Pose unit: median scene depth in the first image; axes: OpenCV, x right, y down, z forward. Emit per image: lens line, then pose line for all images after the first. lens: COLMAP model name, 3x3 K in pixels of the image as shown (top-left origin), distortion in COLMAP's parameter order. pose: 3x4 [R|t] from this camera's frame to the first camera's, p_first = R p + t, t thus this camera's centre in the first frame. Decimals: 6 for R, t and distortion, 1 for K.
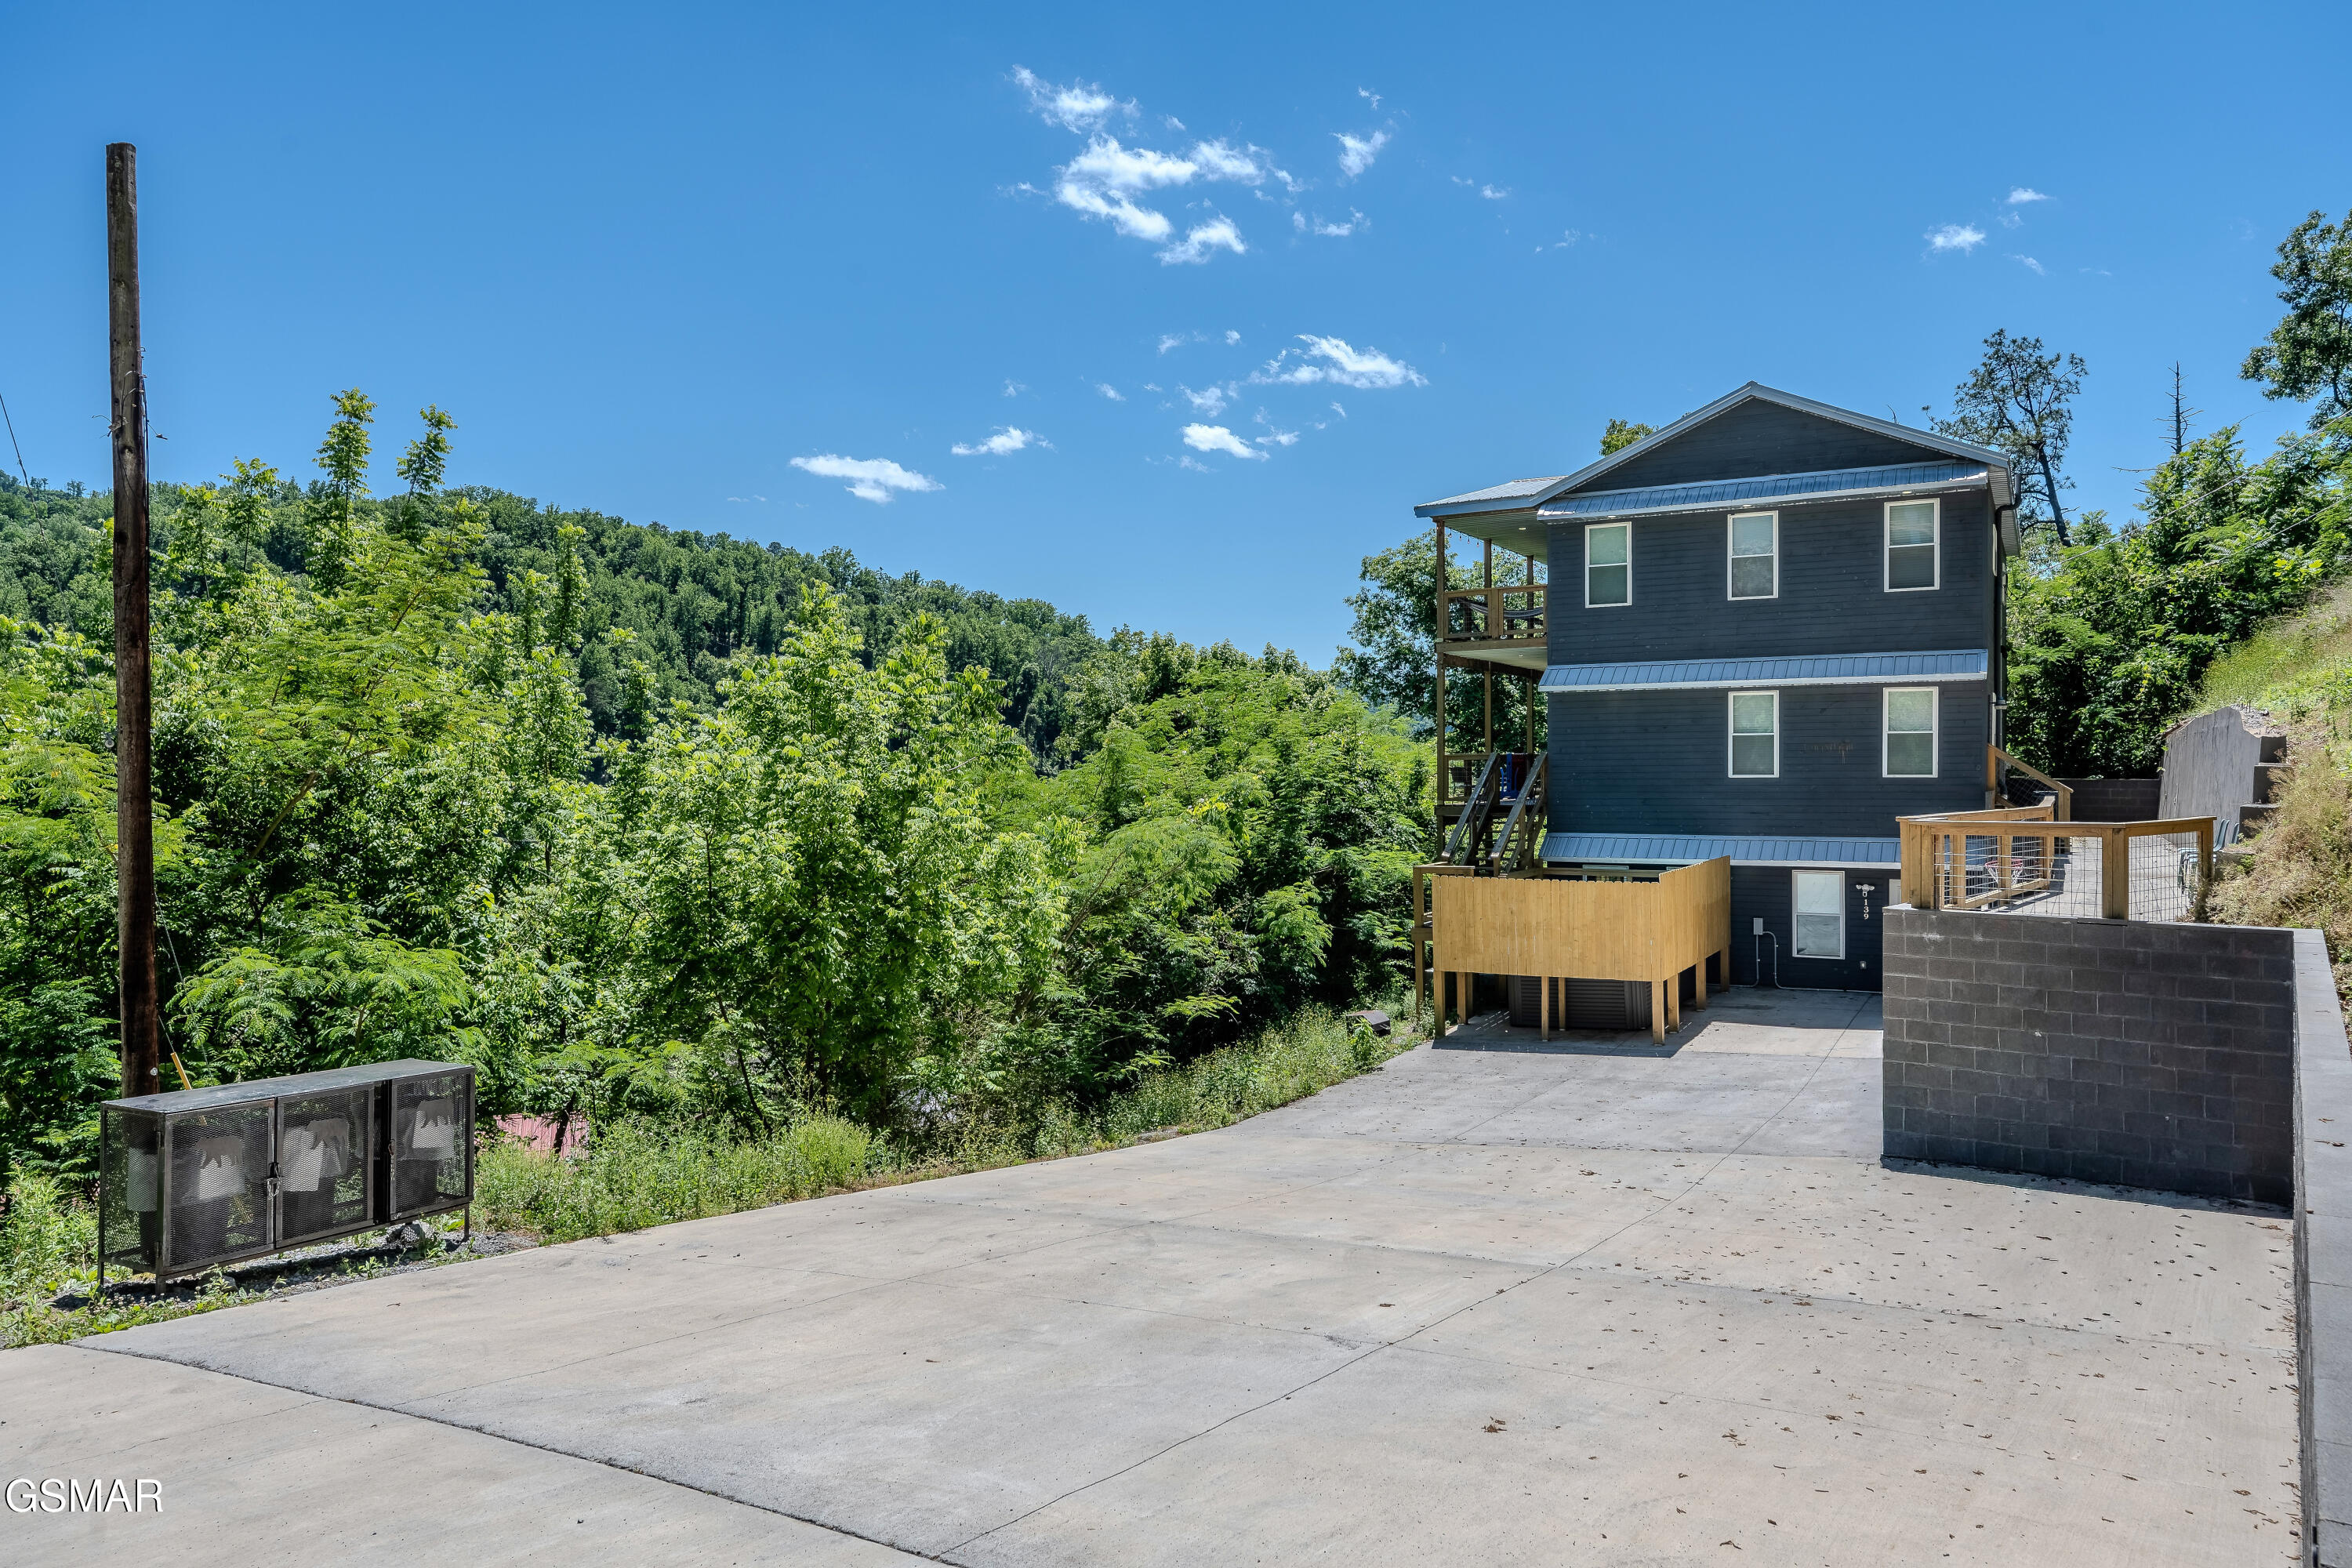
lens RADIAL K [[1648.1, 0, 1176.0], [0, 1648.1, 784.0], [0, 0, 1]] dist [0.013995, 0.003934]
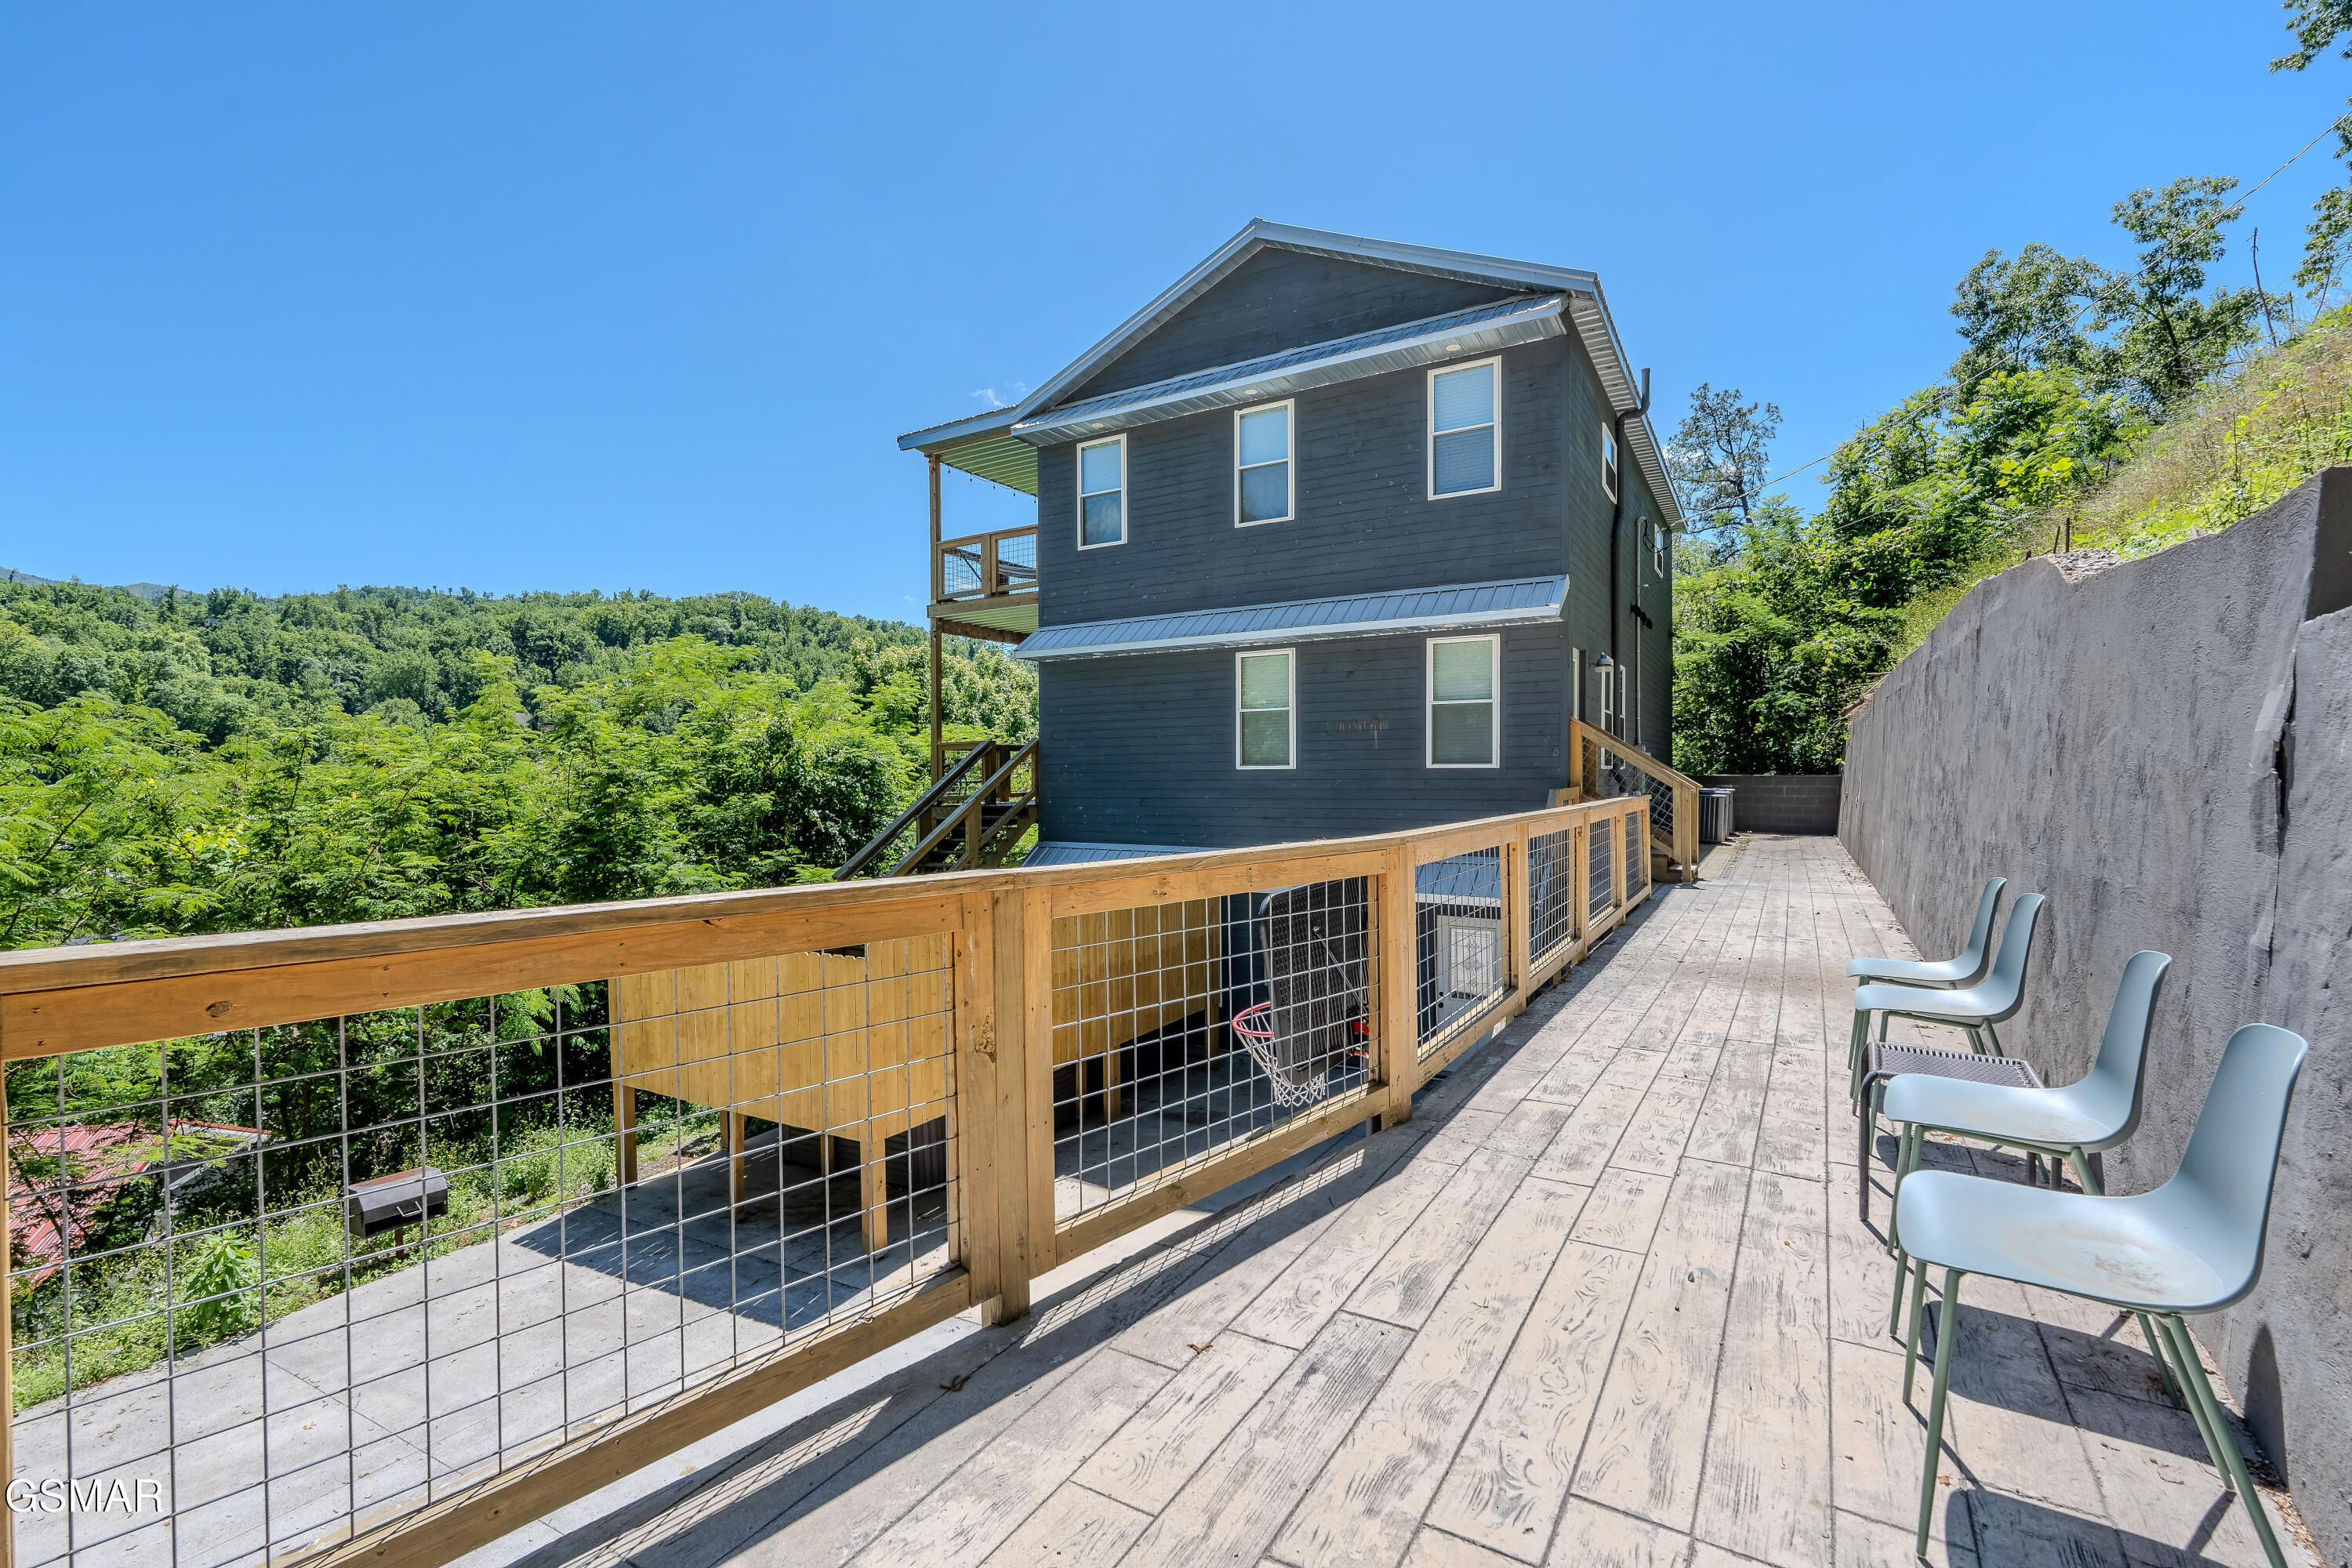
lens RADIAL K [[1029.7, 0, 1176.0], [0, 1029.7, 784.0], [0, 0, 1]] dist [0.000373, -0.000008]
pose [[0.998933, 0.000058, -0.046190, 0.323708], [-0.000052, 1.000000, 0.000125, 0.002350], [0.046190, -0.000123, 0.998933, 0.533071]]
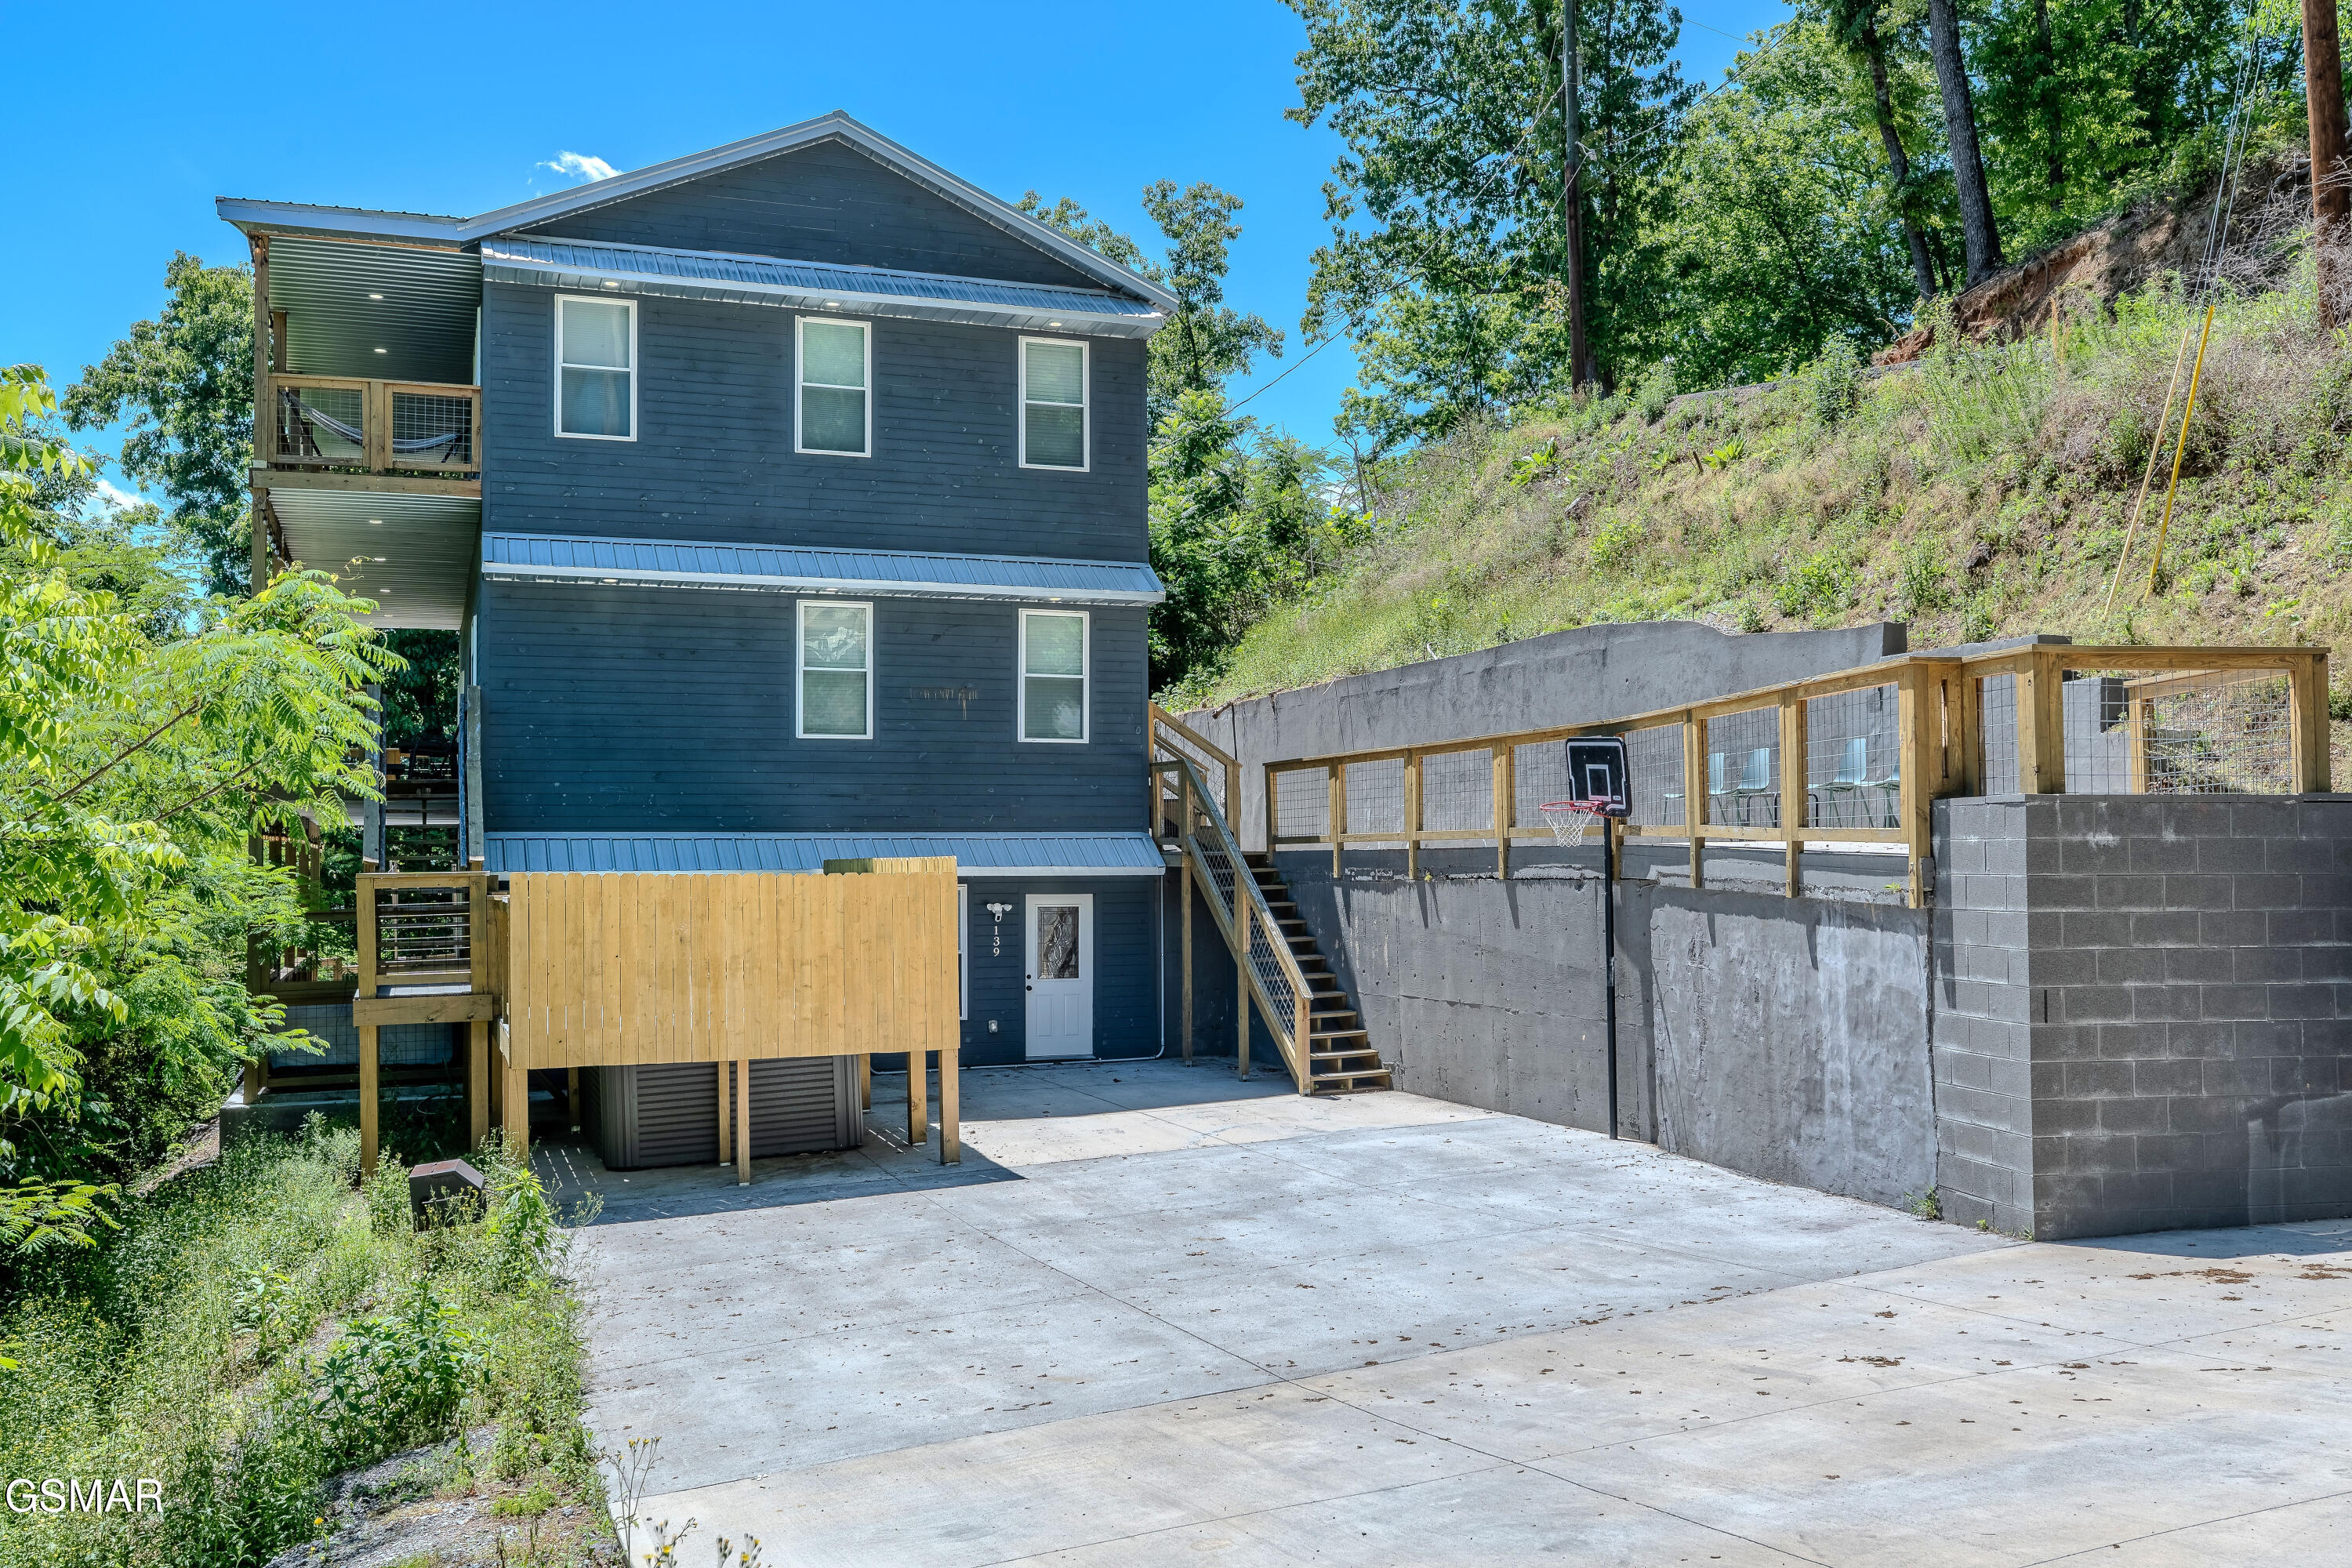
lens RADIAL K [[2061.2, 0, 1212.9], [0, 2061.2, 790.5], [0, 0, 1]] dist [-0.033874, 0.097477]
pose [[0.651665, 0.028430, 0.757974, -0.142206], [0.010621, 0.998857, -0.046597, 0.051992], [-0.758433, 0.038416, 0.650618, 0.377974]]
